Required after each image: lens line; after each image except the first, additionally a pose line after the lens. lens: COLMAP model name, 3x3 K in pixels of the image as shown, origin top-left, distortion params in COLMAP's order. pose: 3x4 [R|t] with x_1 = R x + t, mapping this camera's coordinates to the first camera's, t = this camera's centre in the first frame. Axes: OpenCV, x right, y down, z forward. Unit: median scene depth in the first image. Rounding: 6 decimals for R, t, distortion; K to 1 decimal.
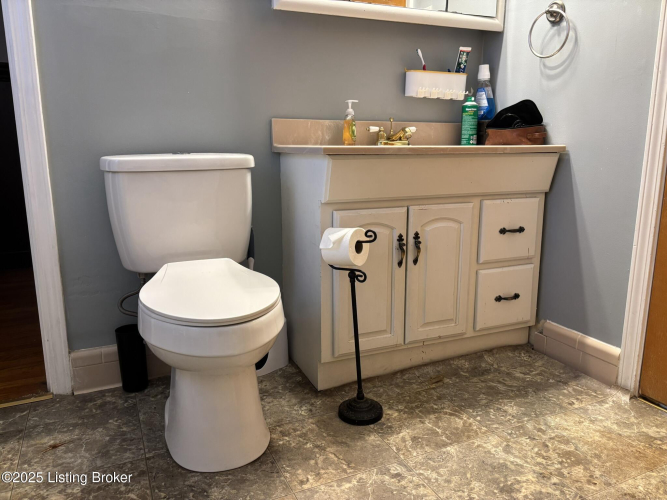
lens RADIAL K [[512.5, 0, 332.2], [0, 512.5, 254.9], [0, 0, 1]] dist [0.030984, -0.021157]
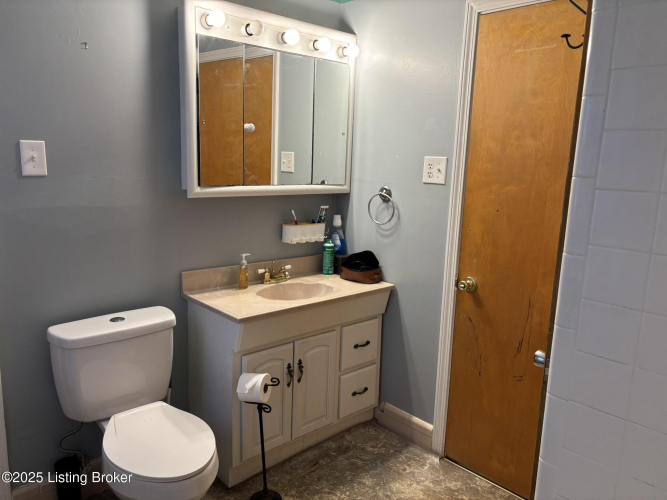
lens RADIAL K [[512.5, 0, 329.0], [0, 512.5, 245.1], [0, 0, 1]] dist [0.030984, -0.021157]
pose [[0.948979, -0.022134, 0.314560, -0.175972], [0.028580, 0.999465, -0.015894, -0.308056], [-0.314040, 0.024073, 0.949104, -0.317583]]
